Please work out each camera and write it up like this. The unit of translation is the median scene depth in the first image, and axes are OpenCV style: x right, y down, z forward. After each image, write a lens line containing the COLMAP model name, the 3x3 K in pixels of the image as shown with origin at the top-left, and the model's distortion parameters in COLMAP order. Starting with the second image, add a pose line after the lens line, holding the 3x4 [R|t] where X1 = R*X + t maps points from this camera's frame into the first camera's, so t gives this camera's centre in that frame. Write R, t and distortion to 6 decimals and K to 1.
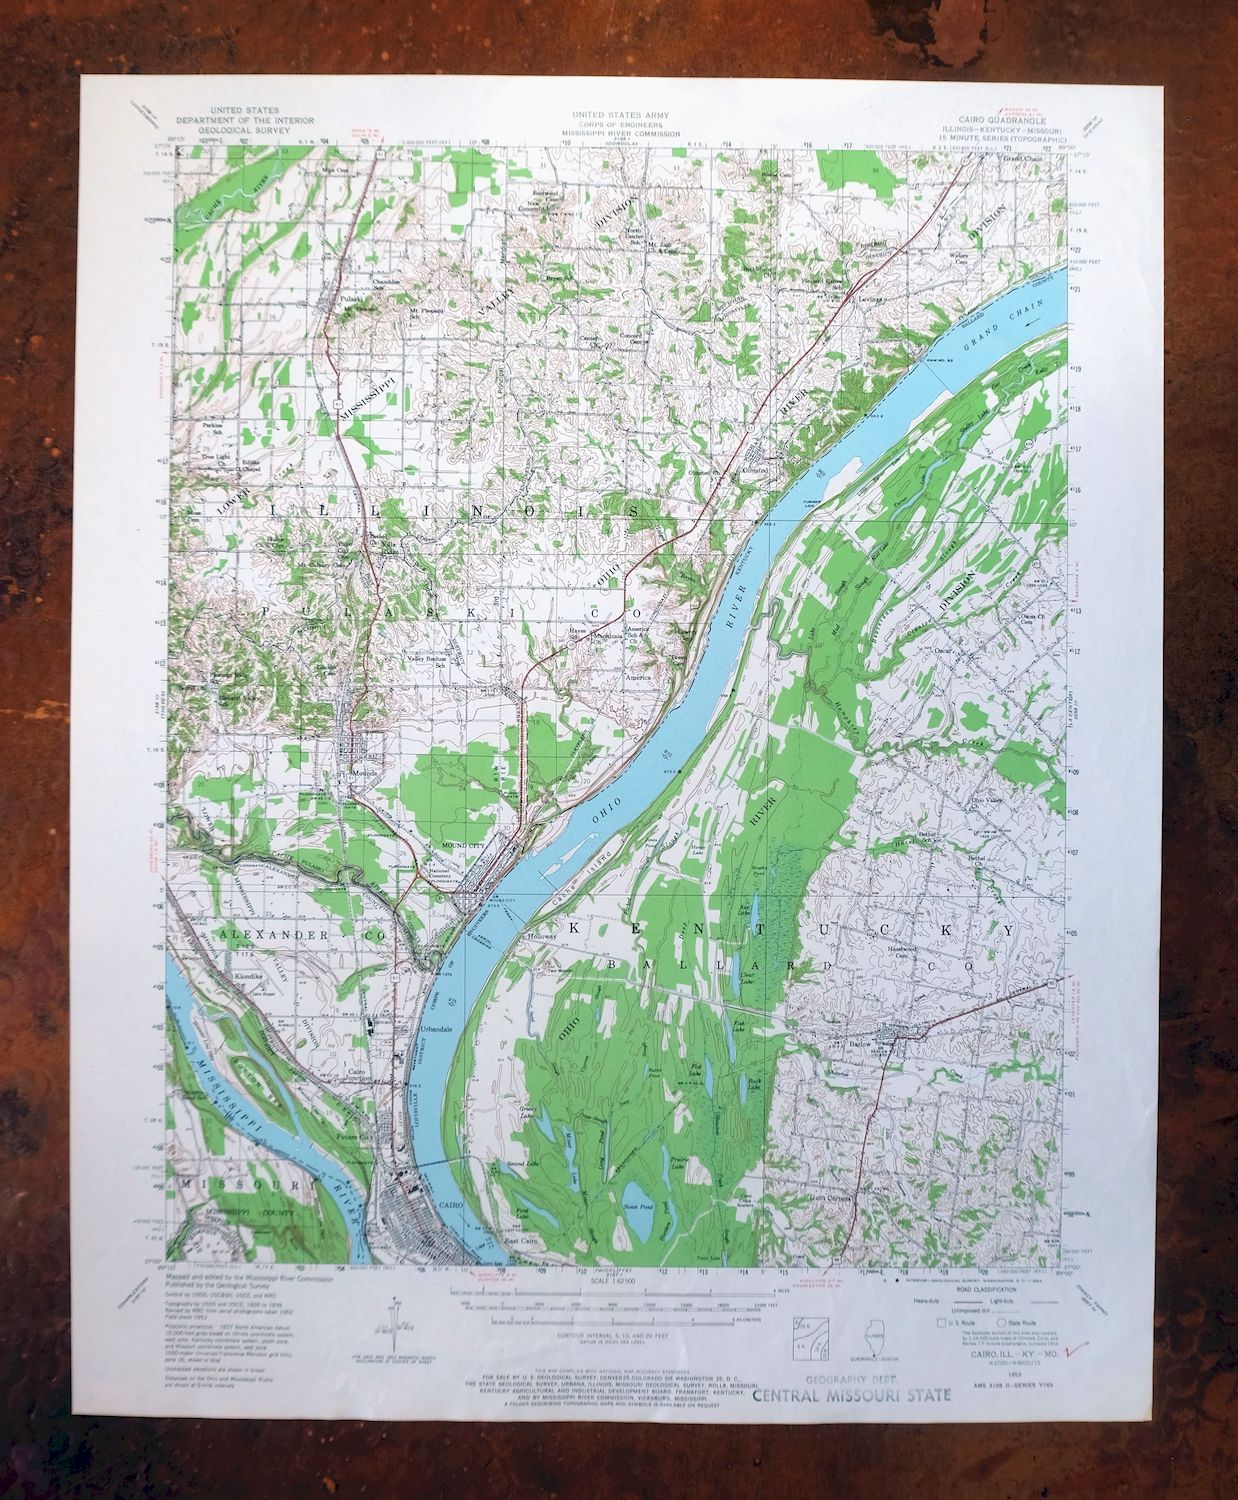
lens RADIAL K [[1316.1, 0, 621.3], [0, 1316.1, 751.6], [0, 0, 1]] dist [0.079757, 0.002629]
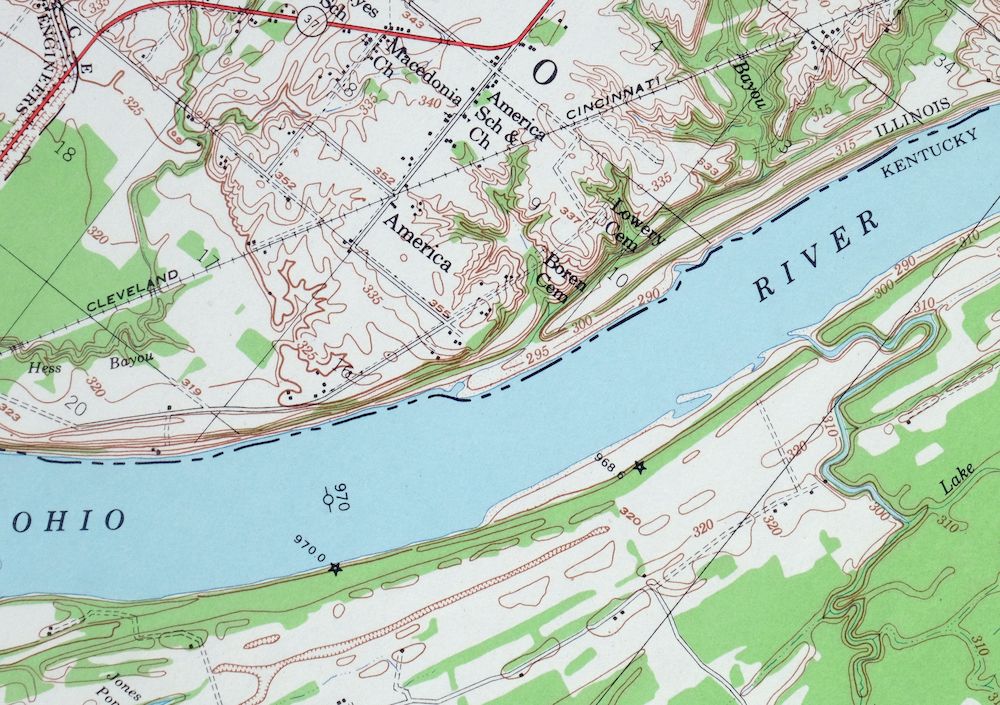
lens RADIAL K [[3953.3, 0, 500.6], [0, 3953.3, 352.7], [0, 0, 1]] dist [-0.107758, 0.000000]
pose [[0.786220, 0.616268, 0.045520, 0.003094], [-0.614276, 0.787443, -0.050973, -0.001543], [-0.067258, 0.012114, 0.997662, 0.140242]]
